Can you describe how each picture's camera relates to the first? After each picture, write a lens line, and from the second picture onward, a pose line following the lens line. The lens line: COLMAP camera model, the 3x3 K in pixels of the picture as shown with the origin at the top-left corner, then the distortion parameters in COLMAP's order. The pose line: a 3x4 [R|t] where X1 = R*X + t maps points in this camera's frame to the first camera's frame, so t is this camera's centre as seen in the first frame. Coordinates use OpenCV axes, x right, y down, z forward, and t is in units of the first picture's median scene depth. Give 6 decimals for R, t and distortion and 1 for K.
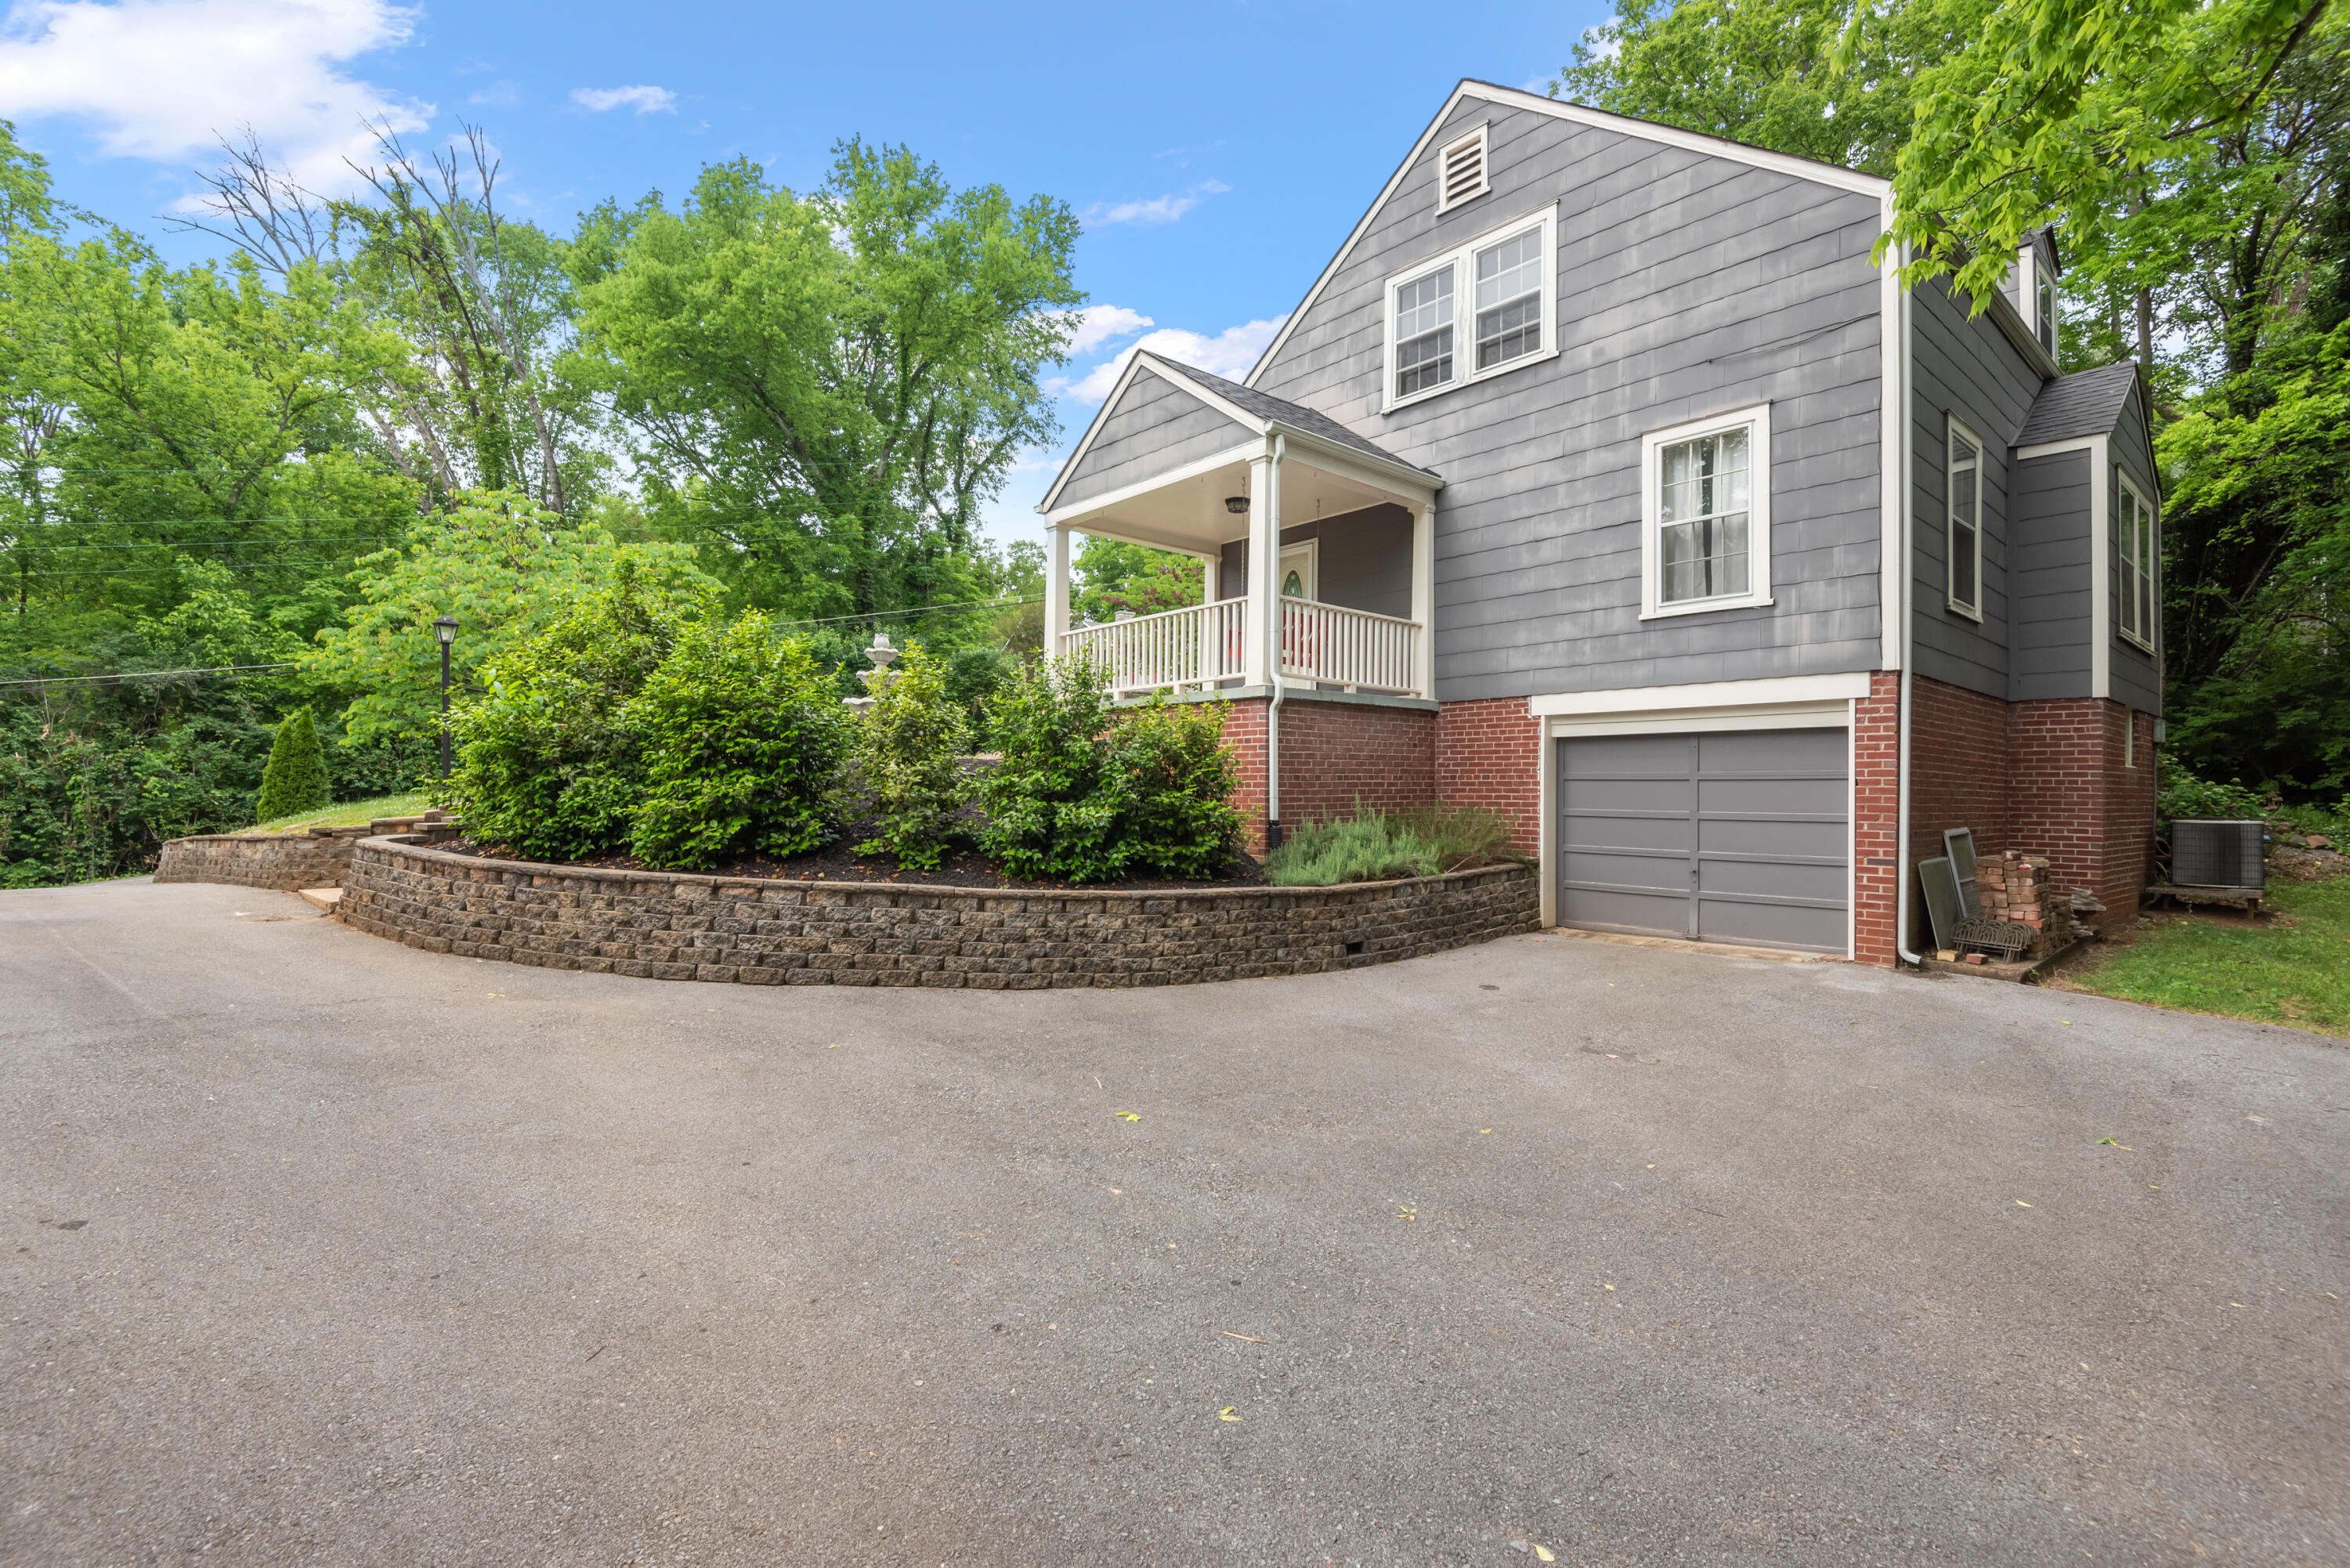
lens RADIAL K [[1065.2, 0, 1159.0], [0, 1065.2, 794.4], [0, 0, 1]] dist [0.026627, -0.014176]
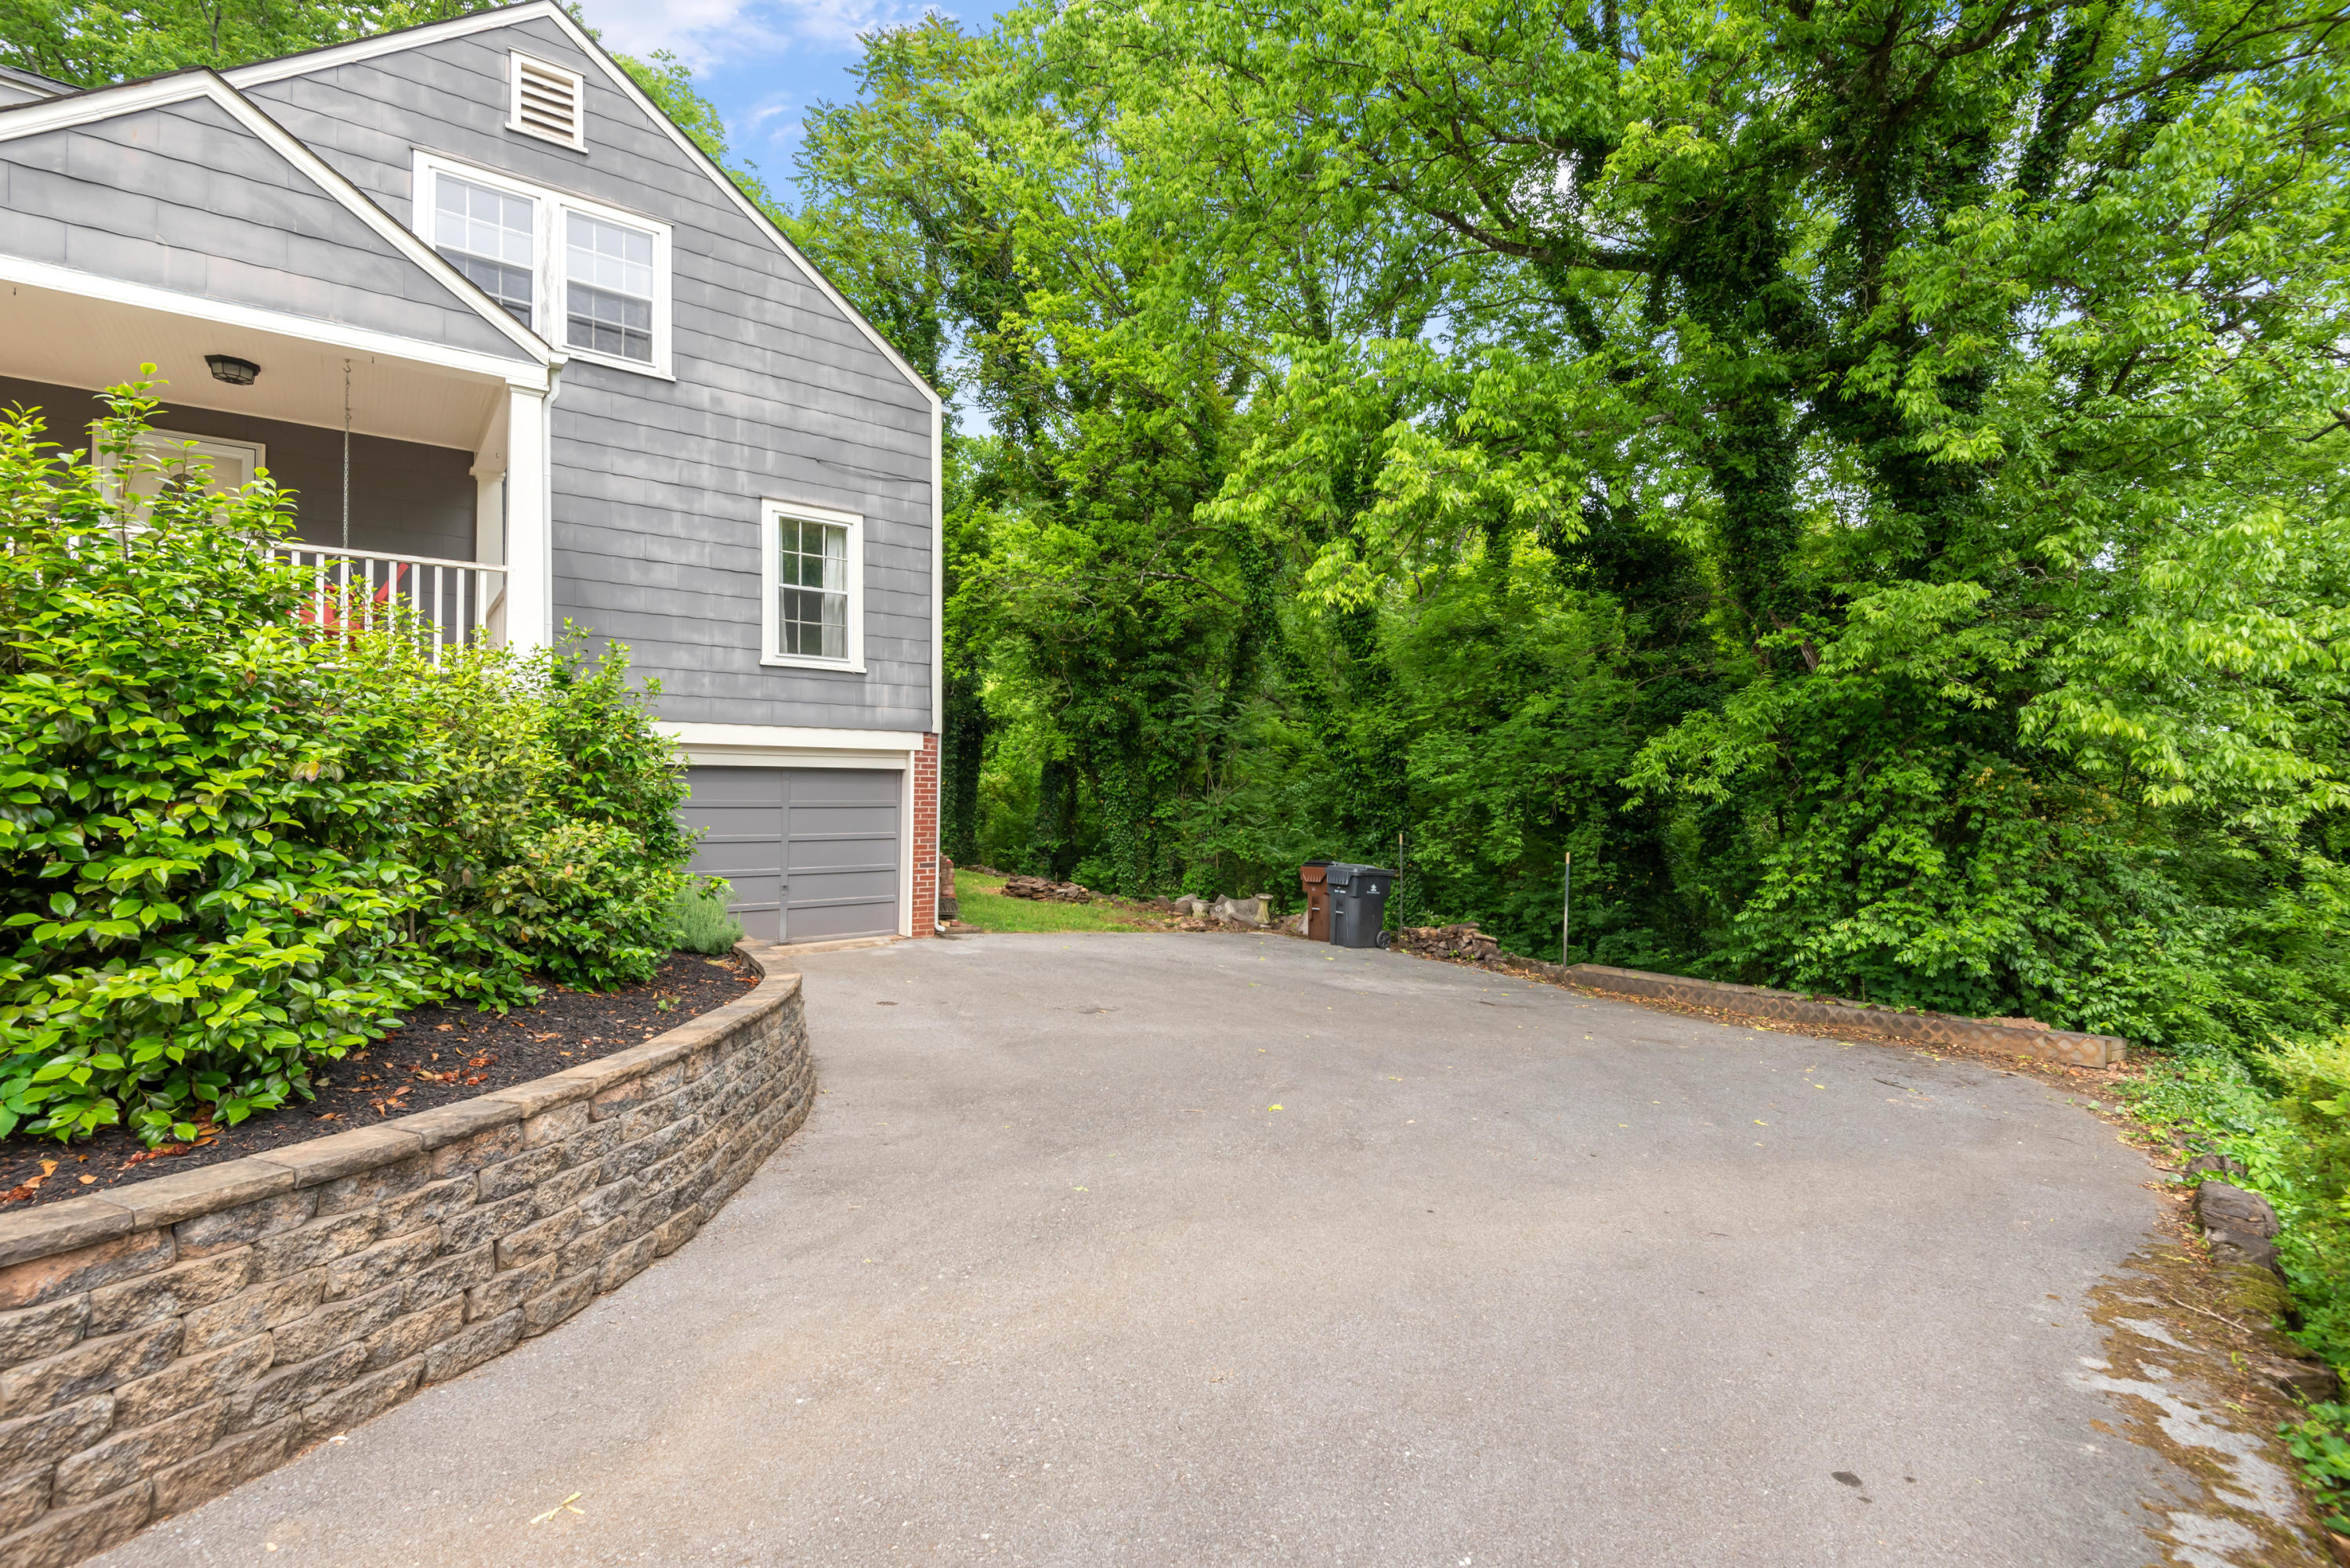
lens RADIAL K [[1065.2, 0, 1180.0], [0, 1065.2, 794.3], [0, 0, 1]] dist [0.026627, -0.014176]
pose [[0.070062, -0.009272, 0.997500, -0.580935], [-0.004608, 0.999943, 0.009619, -0.038308], [-0.997532, -0.005271, 0.070016, 0.454866]]
